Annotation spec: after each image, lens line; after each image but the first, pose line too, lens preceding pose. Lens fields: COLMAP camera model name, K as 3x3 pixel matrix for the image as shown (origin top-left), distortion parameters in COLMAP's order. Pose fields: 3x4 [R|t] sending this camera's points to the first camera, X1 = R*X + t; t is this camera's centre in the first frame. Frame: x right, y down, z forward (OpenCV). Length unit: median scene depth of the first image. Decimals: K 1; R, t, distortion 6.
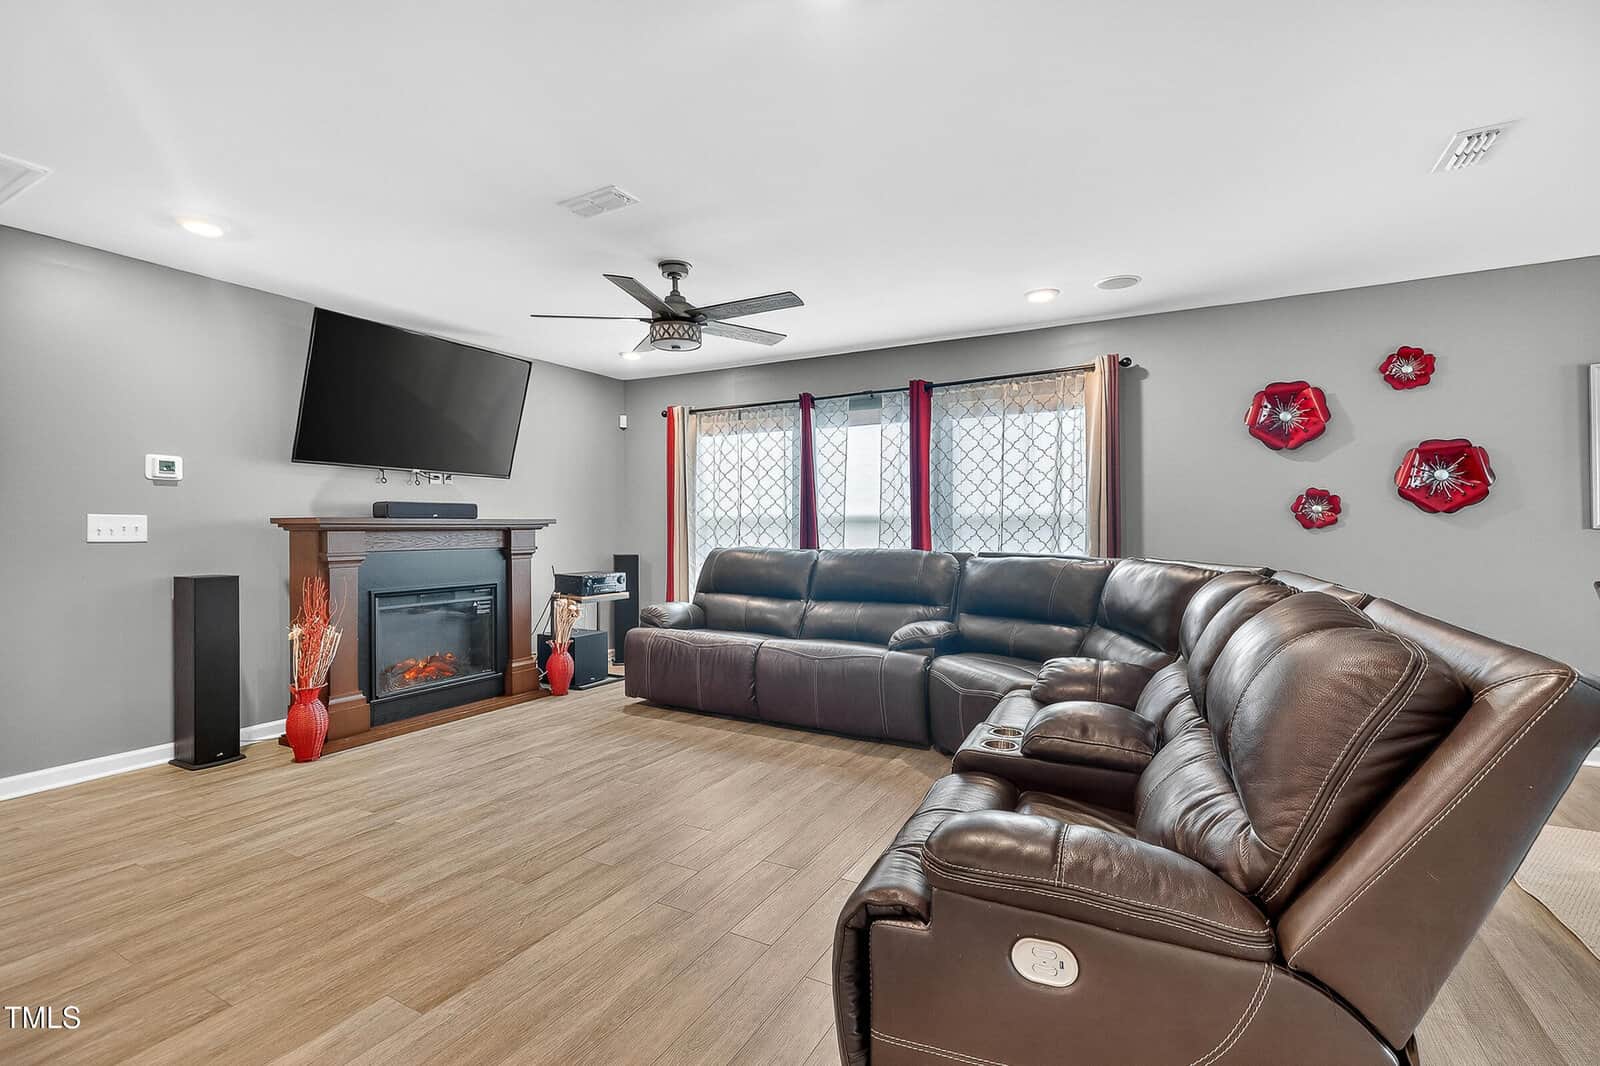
lens RADIAL K [[734.7, 0, 778.9], [0, 734.7, 535.1], [0, 0, 1]] dist [-0.004279, -0.000824]
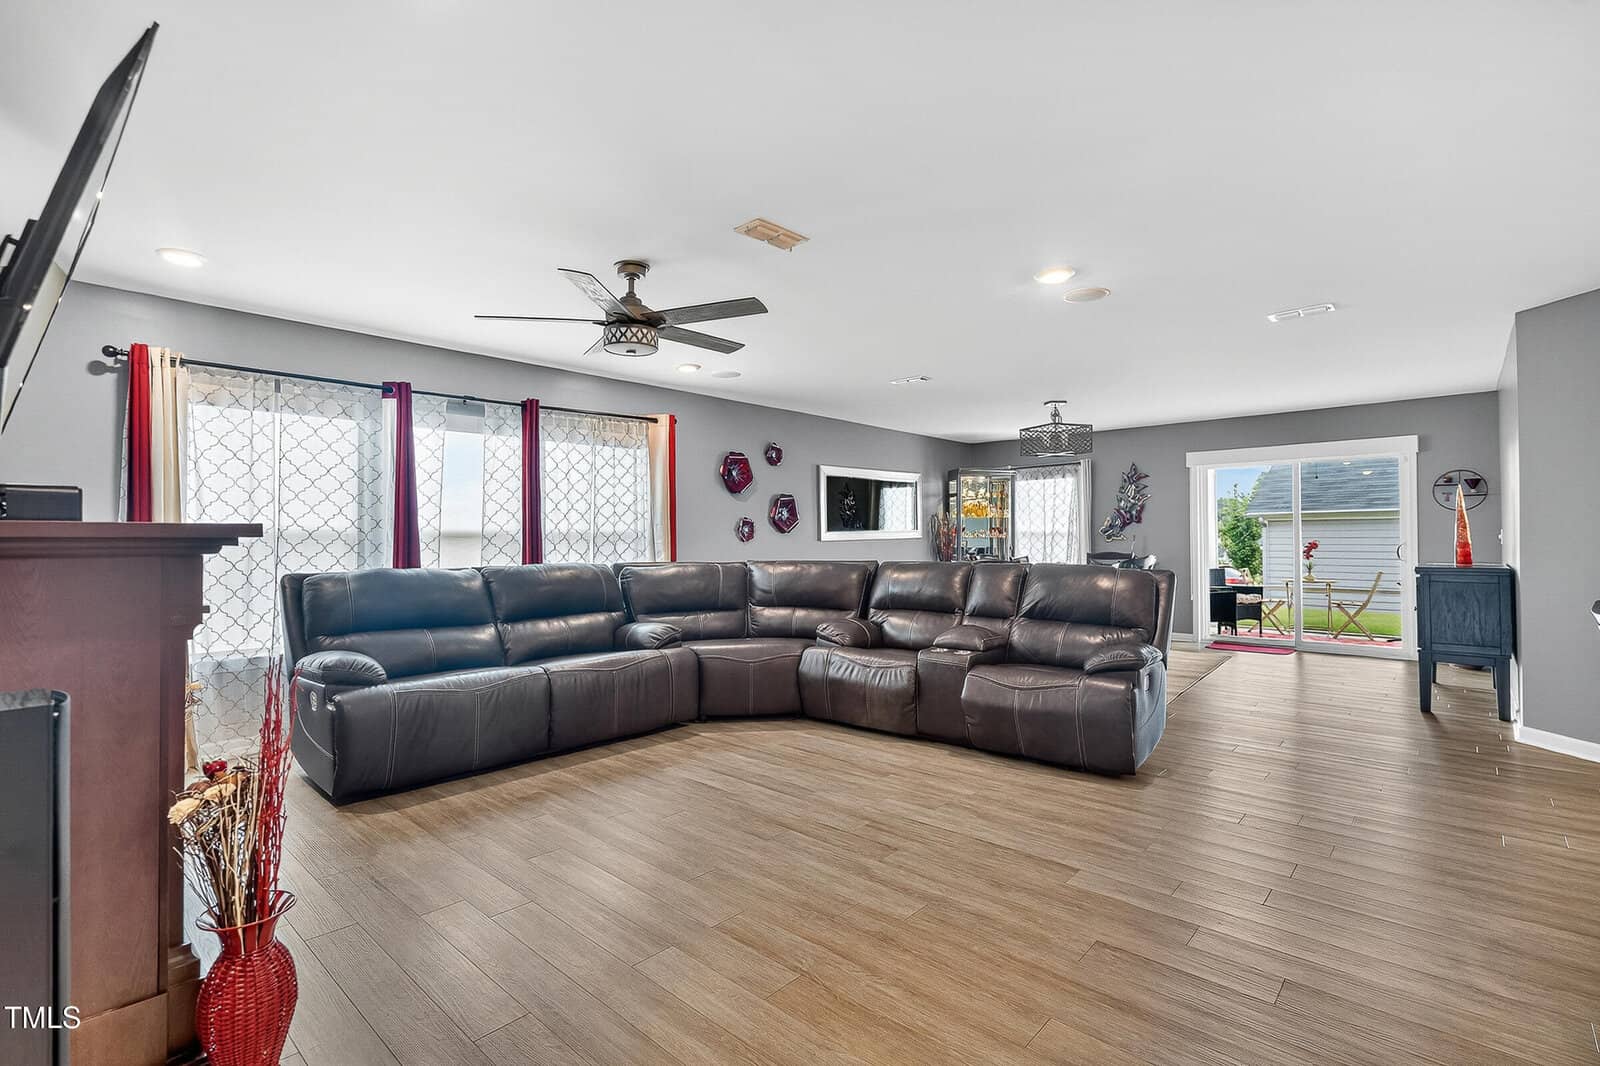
lens RADIAL K [[734.7, 0, 778.9], [0, 734.7, 535.1], [0, 0, 1]] dist [-0.004279, -0.000824]
pose [[0.238937, 0.004013, 0.971027, -0.897619], [0.015468, 0.999849, -0.007939, -0.009457], [-0.970912, 0.016917, 0.238839, 0.530057]]
